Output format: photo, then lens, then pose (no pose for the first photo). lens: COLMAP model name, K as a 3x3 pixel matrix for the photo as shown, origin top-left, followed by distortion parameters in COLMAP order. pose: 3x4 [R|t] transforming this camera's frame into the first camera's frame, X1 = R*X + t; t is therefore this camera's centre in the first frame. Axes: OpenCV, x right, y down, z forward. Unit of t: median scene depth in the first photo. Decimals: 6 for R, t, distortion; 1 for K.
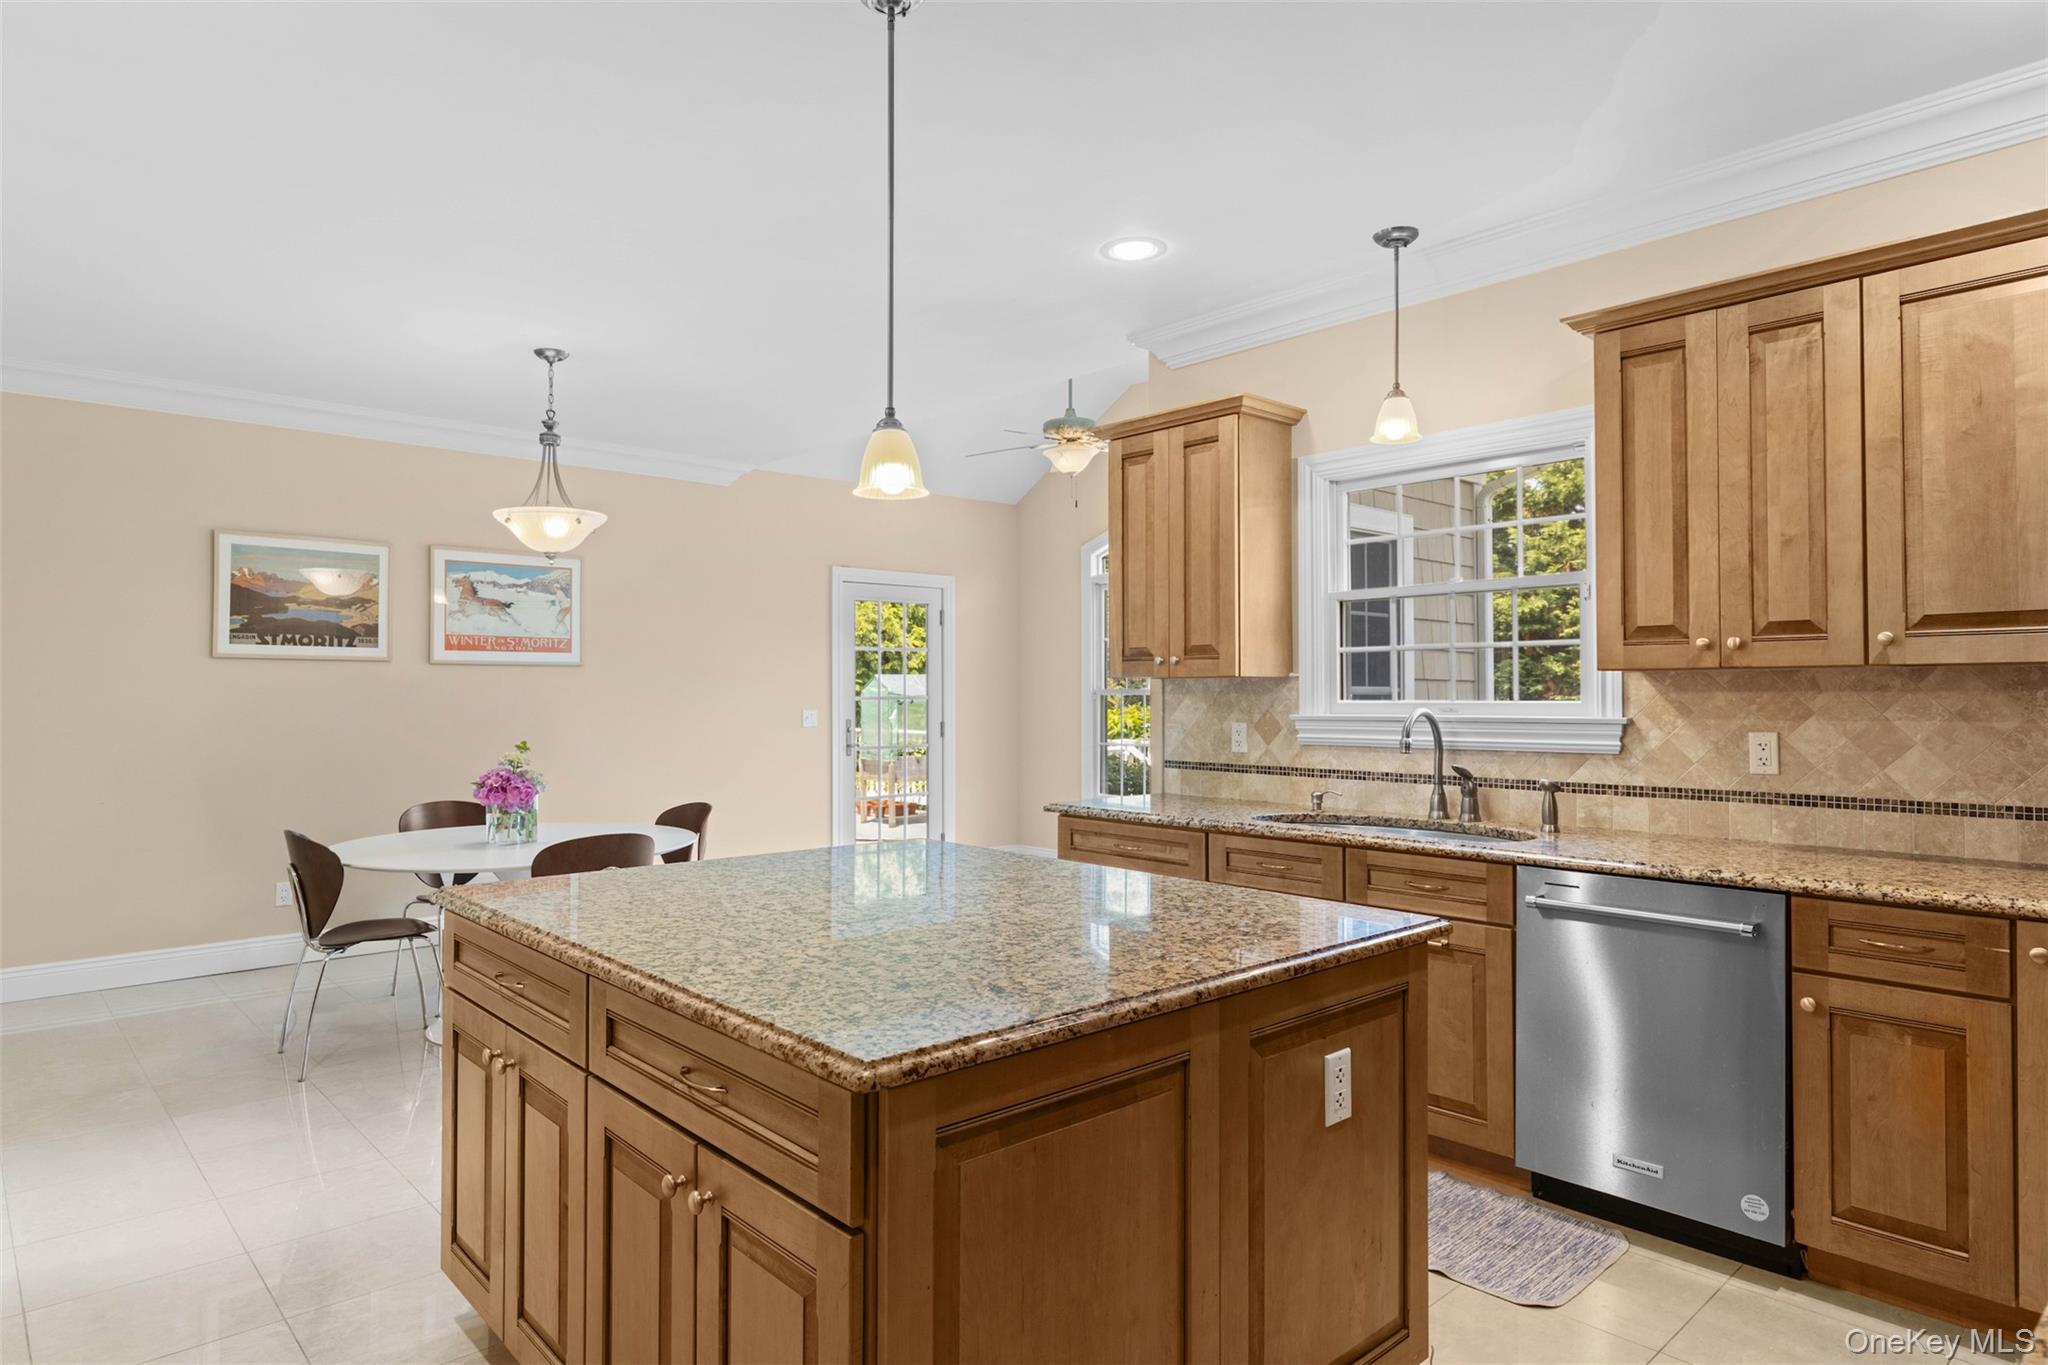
lens RADIAL K [[1190.8, 0, 1025.4], [0, 1190.8, 677.0], [0, 0, 1]] dist [0.001986, -0.000402]
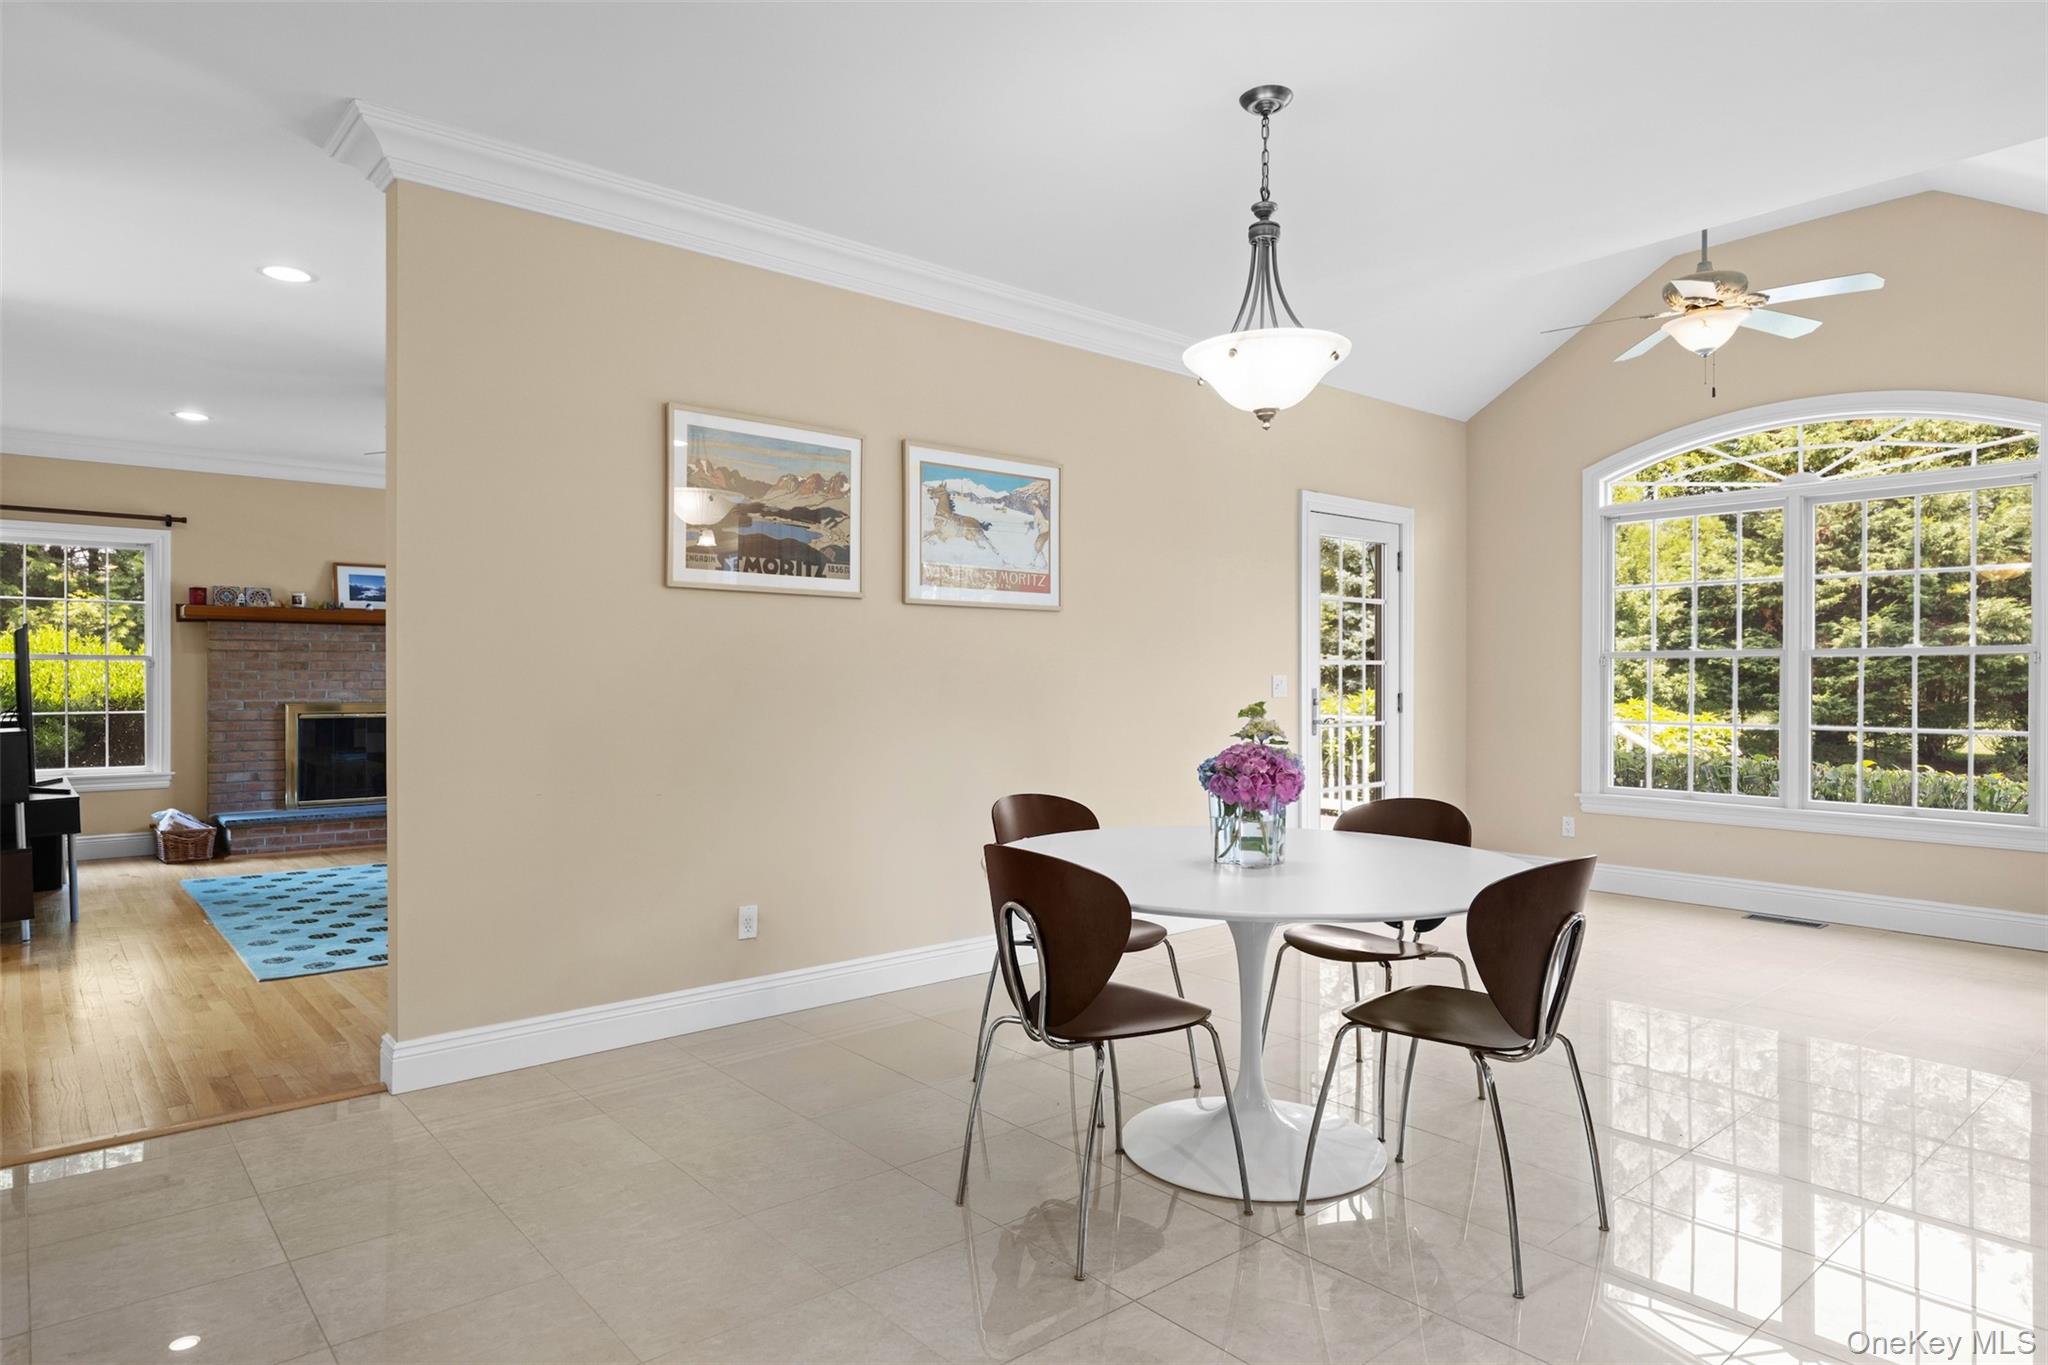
lens RADIAL K [[1190.8, 0, 1020.9], [0, 1190.8, 685.5], [0, 0, 1]] dist [0.001986, -0.000402]
pose [[0.999281, 0.000934, -0.037894, -0.395967], [-0.000317, 0.999867, 0.016288, 0.026671], [0.037904, -0.016264, 0.999149, 0.272642]]
